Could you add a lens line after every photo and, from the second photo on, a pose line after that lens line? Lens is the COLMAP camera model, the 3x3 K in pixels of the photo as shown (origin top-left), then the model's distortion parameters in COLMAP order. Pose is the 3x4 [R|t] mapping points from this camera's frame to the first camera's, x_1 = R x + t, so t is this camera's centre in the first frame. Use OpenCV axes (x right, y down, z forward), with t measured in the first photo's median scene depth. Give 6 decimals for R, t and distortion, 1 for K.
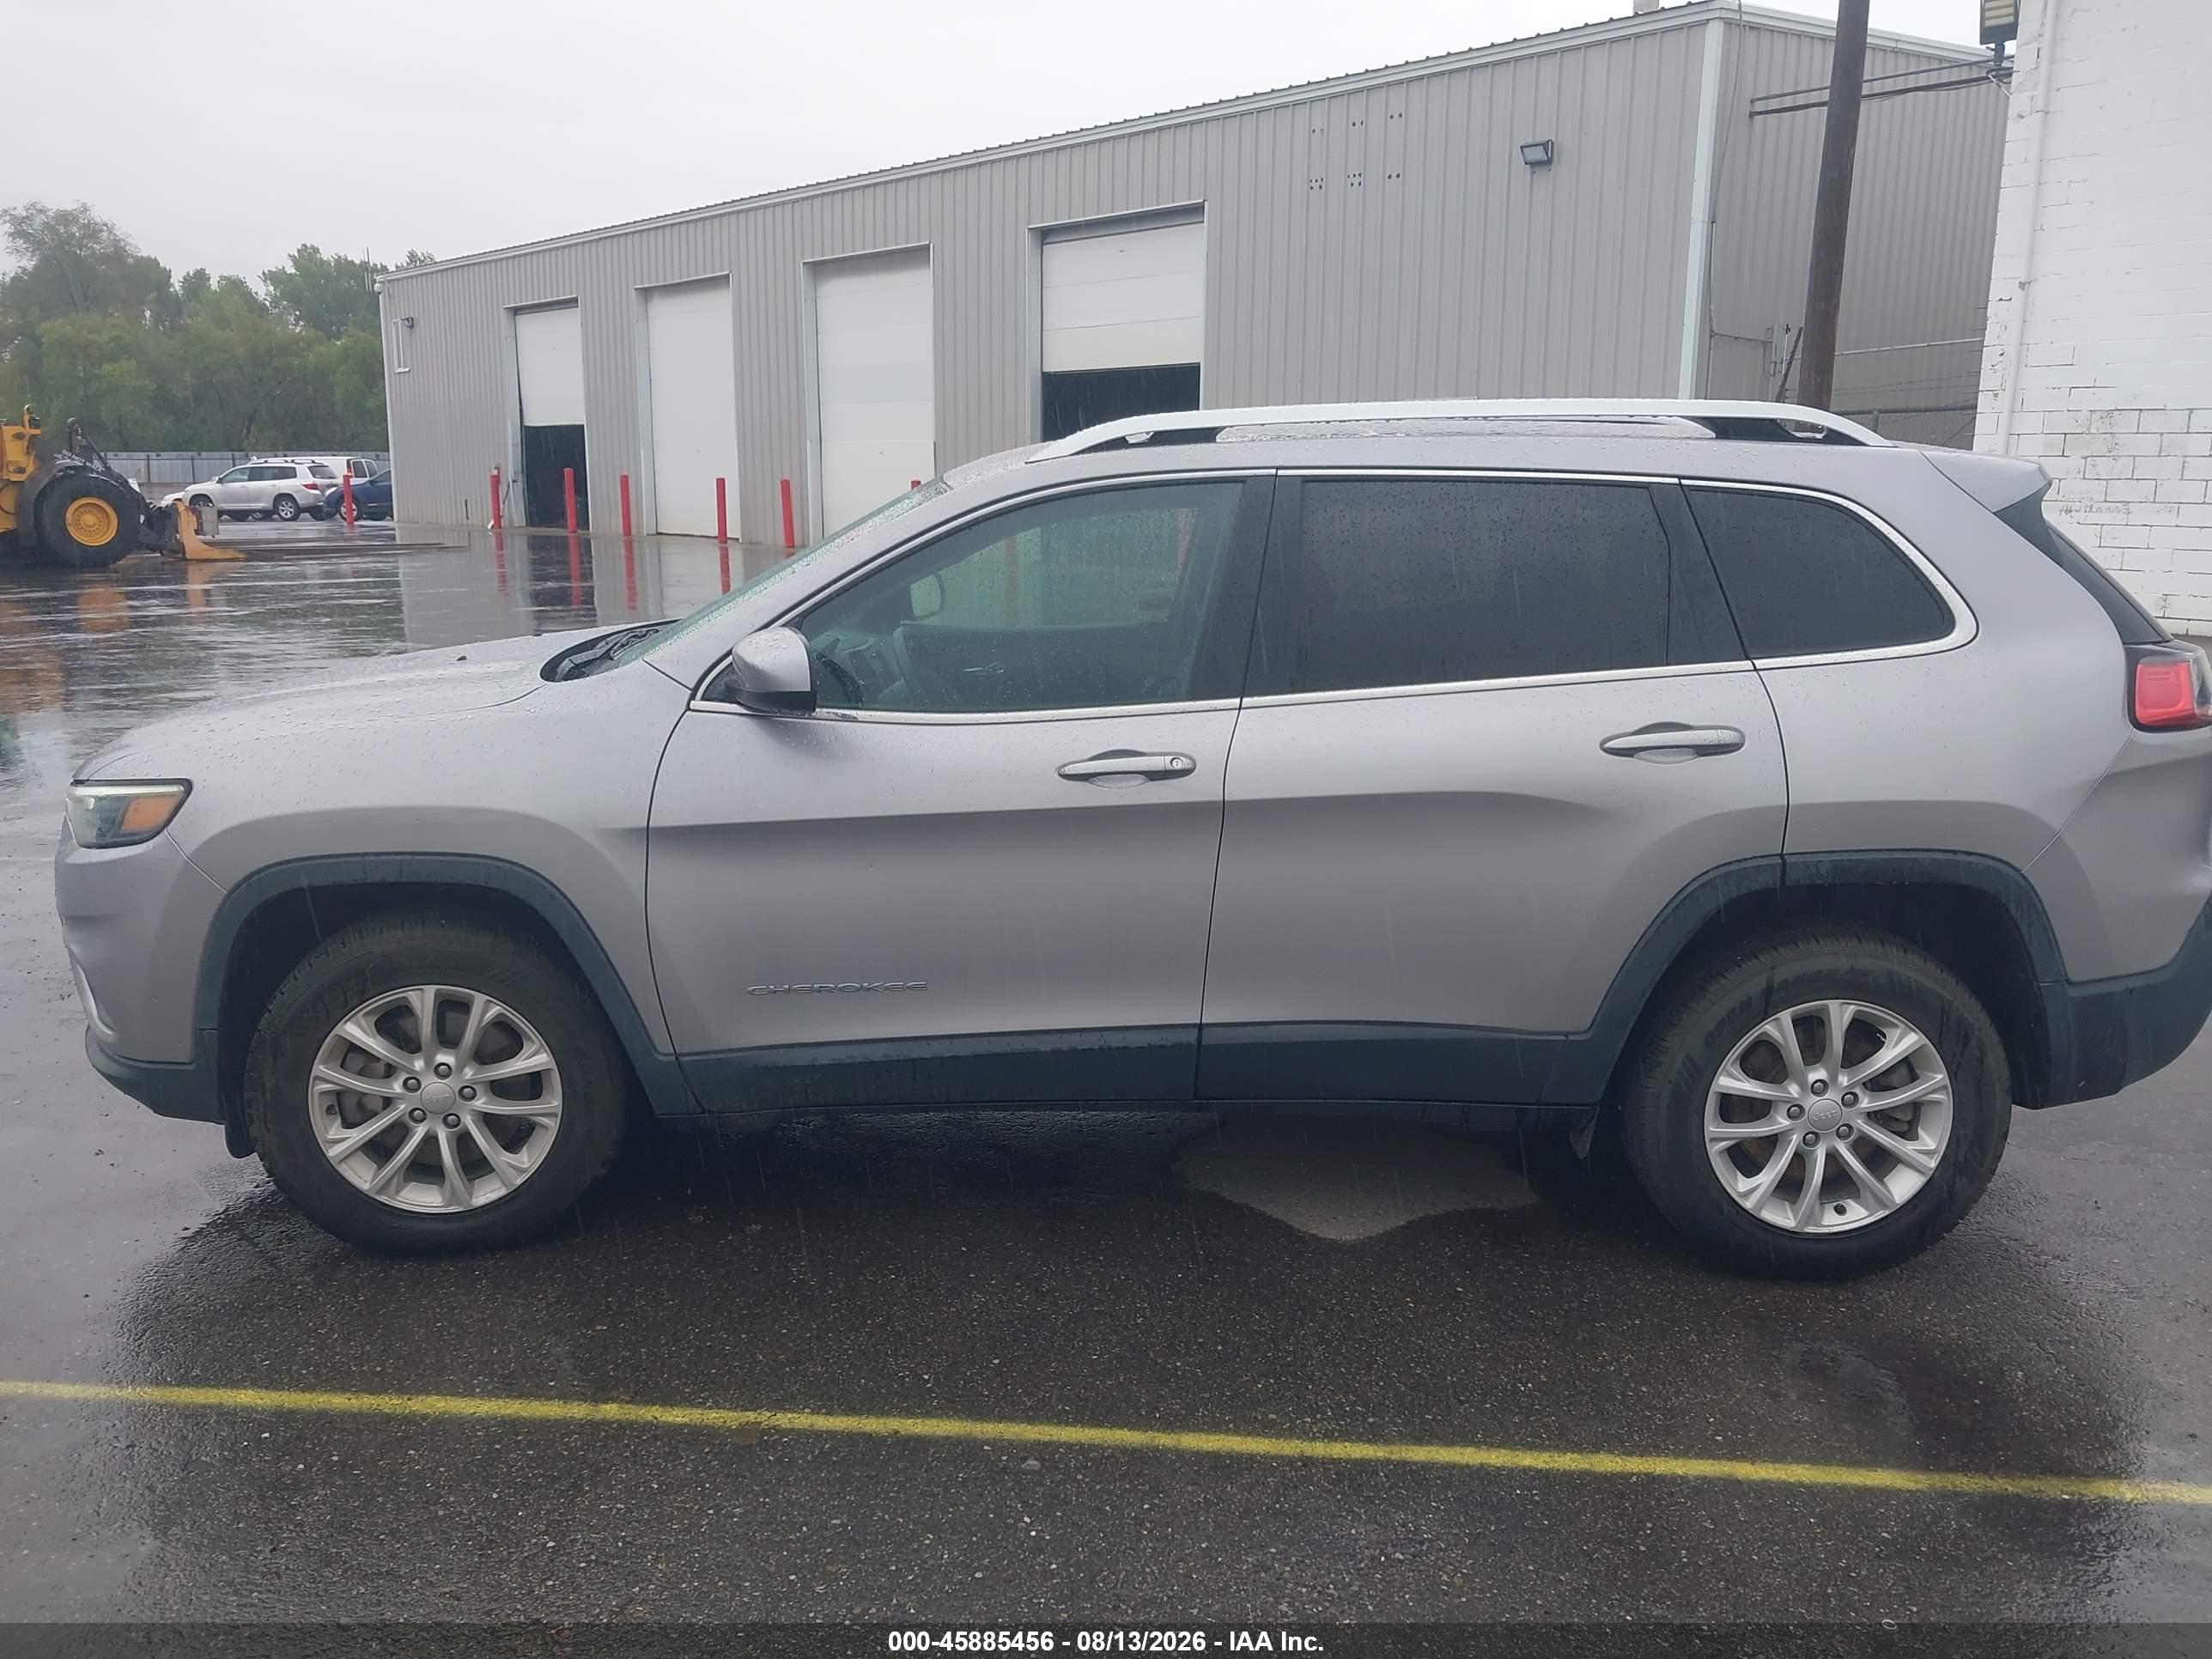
lens RADIAL K [[1757.0, 0, 1113.3], [0, 1757.0, 832.6], [0, 0, 1]] dist [0.005504, -0.002224]
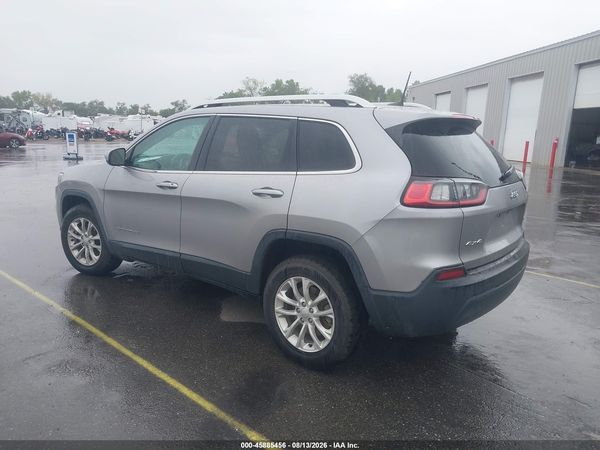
lens RADIAL K [[476.6, 0, 302.0], [0, 476.6, 225.8], [0, 0, 1]] dist [0.005504, -0.002224]
pose [[0.796766, 0.139702, -0.587918, 0.893486], [-0.153473, 0.987791, 0.026729, -0.021174], [0.584475, 0.068933, 0.808479, 0.281334]]
